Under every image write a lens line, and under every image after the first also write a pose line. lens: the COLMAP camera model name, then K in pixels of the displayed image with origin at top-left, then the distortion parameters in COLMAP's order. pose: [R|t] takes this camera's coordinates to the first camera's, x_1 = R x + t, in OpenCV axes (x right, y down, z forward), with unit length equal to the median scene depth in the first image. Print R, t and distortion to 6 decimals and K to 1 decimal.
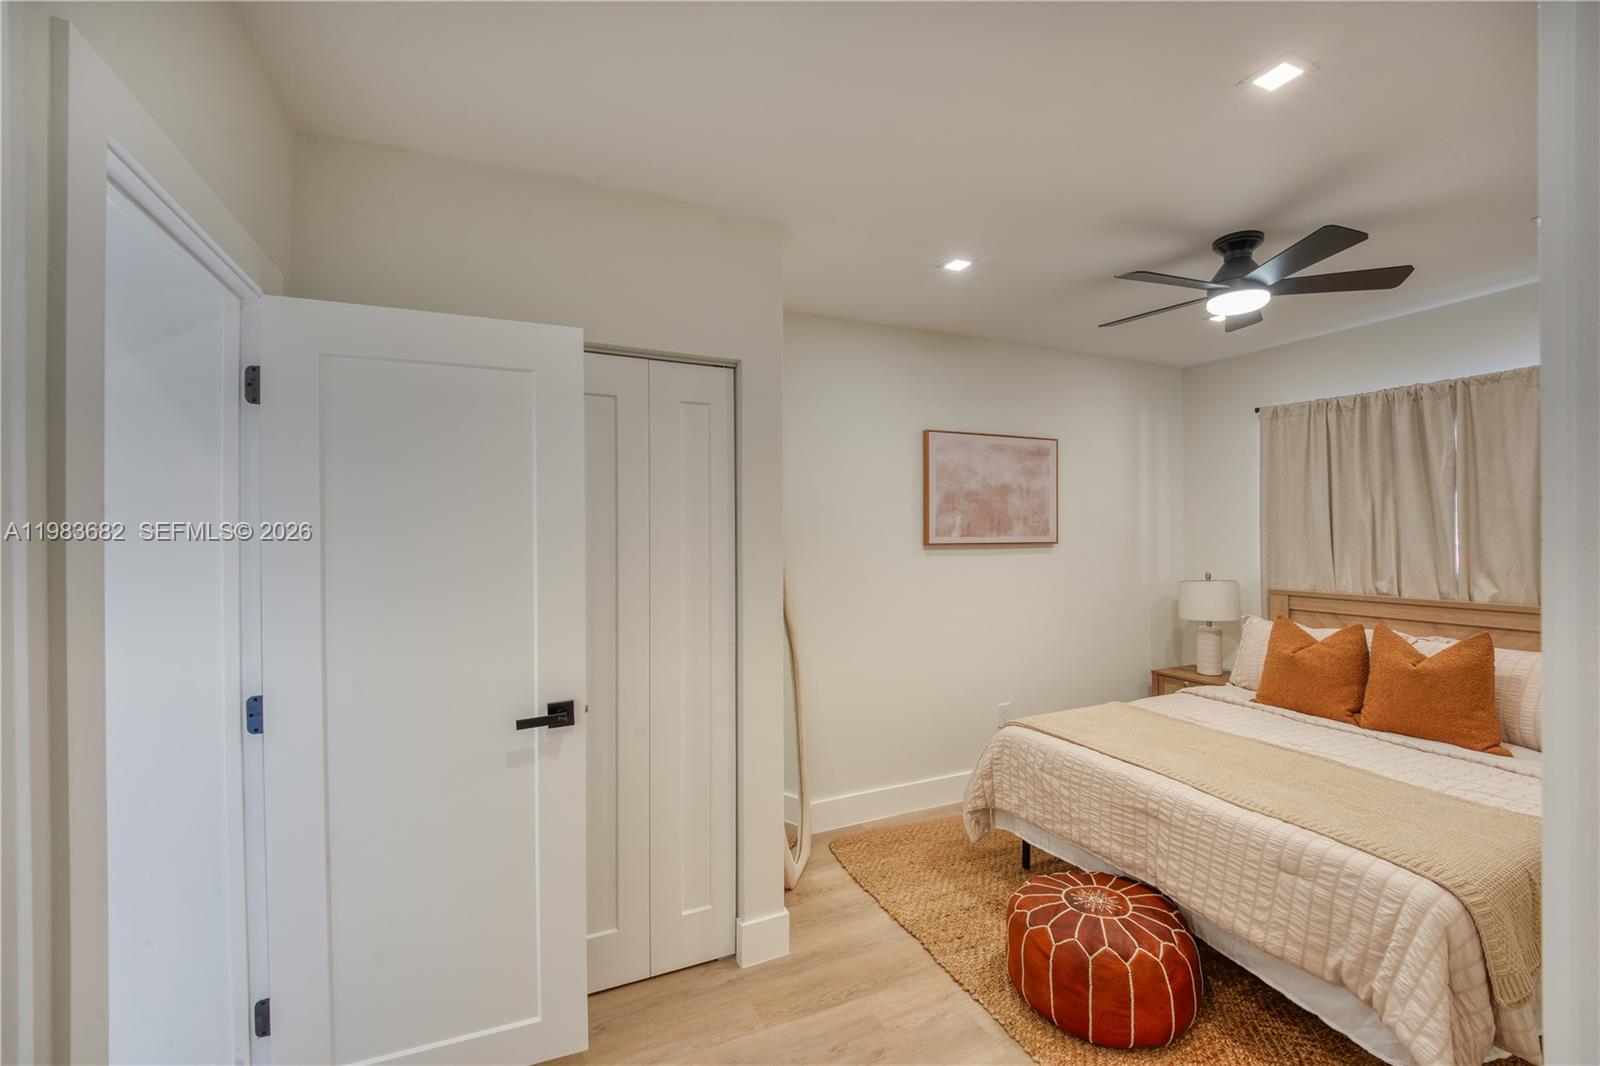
lens RADIAL K [[660.5, 0, 800.0], [0, 660.5, 533.0], [0, 0, 1]] dist [0.000187, -0.010752]
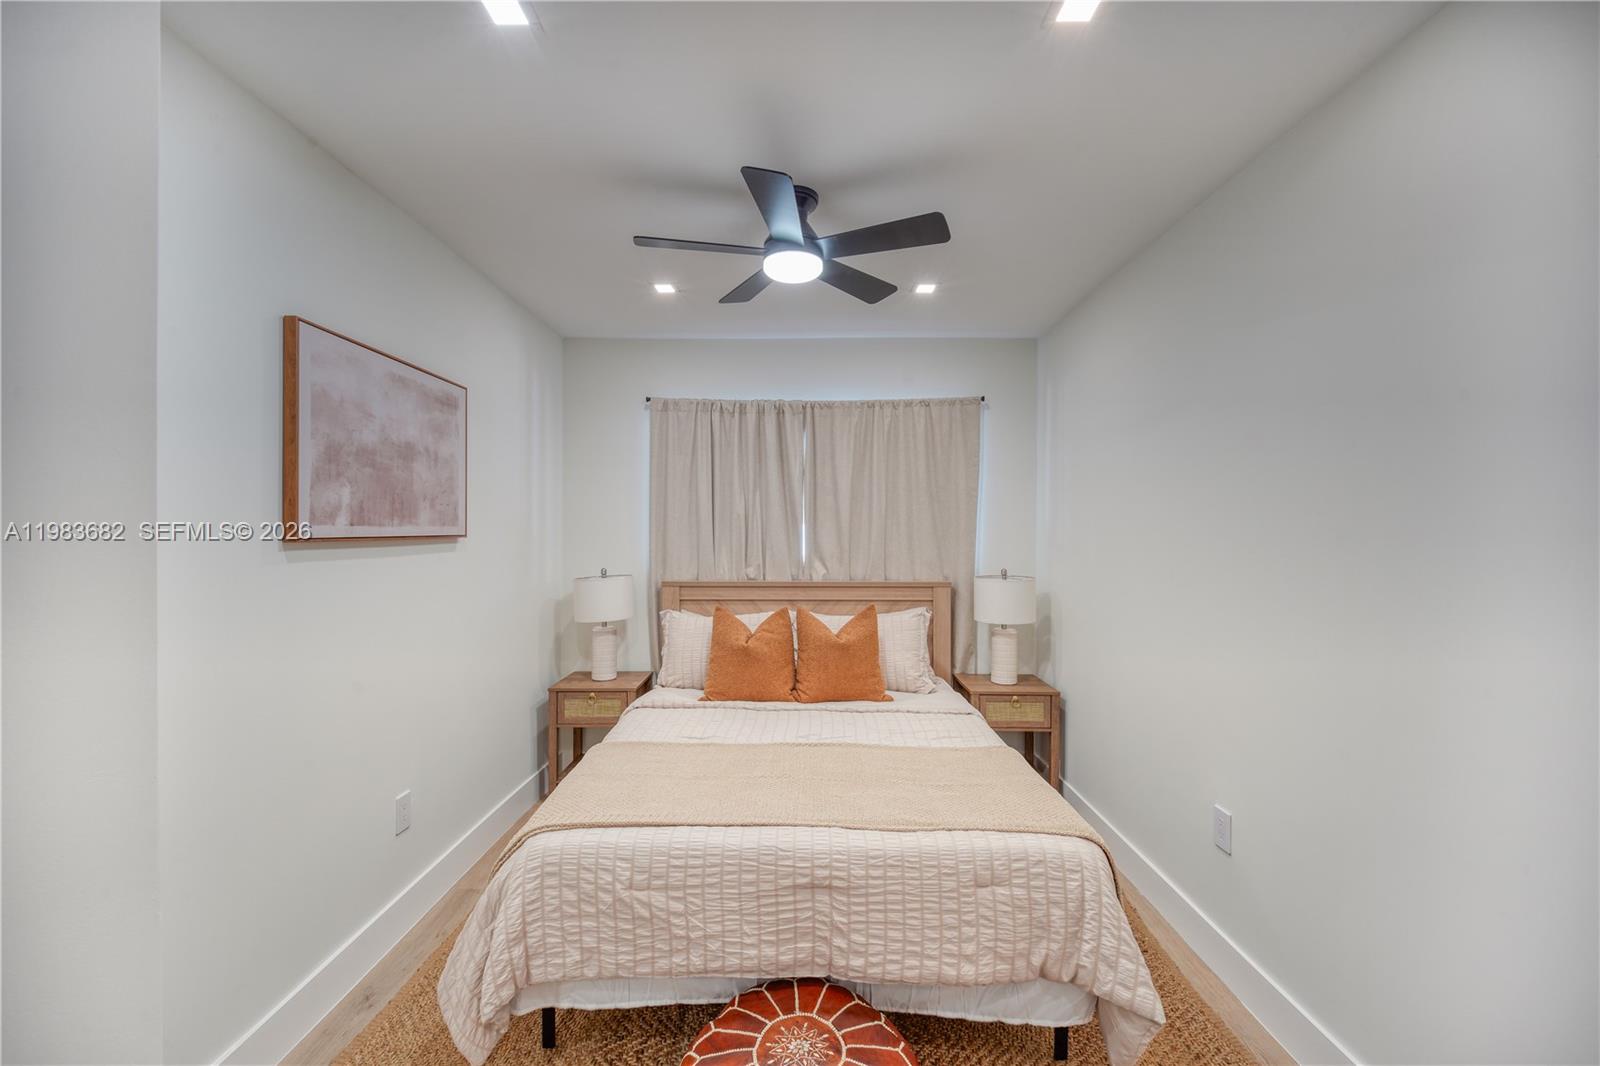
lens RADIAL K [[655.0, 0, 800.0], [0, 655.0, 533.0], [0, 0, 1]] dist [0.028798, -0.041978]
pose [[0.418673, -0.000053, 0.908137, -0.134177], [-0.005991, 0.999978, 0.002820, 0.010633], [-0.908117, -0.006621, 0.418664, 0.540788]]
